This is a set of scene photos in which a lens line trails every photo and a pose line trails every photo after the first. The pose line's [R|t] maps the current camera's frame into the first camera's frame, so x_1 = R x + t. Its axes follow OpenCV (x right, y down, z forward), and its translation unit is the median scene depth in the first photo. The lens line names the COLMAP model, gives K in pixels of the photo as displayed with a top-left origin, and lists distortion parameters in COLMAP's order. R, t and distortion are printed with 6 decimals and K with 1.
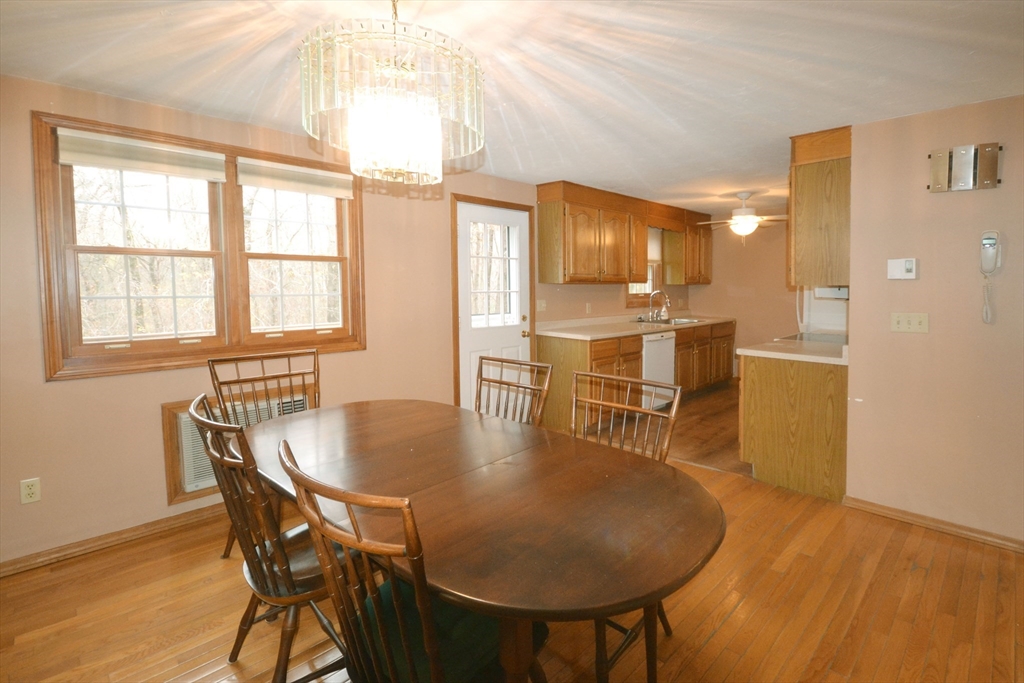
lens RADIAL K [[497.7, 0, 499.4], [0, 497.7, 324.2], [0, 0, 1]] dist [-0.005770, -0.006293]
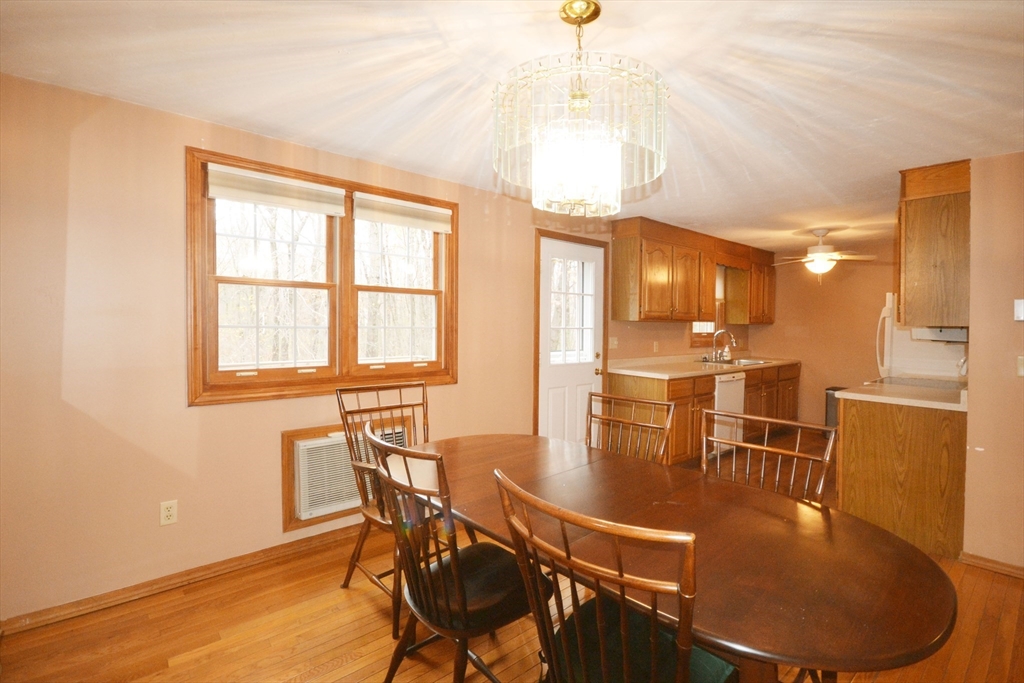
lens RADIAL K [[497.7, 0, 478.0], [0, 497.7, 346.3], [0, 0, 1]] dist [-0.005770, -0.006293]
pose [[0.997296, 0.017878, -0.071275, -0.155316], [-0.020138, 0.999313, -0.031111, 0.007006], [0.070670, 0.032463, 0.996971, 0.001751]]
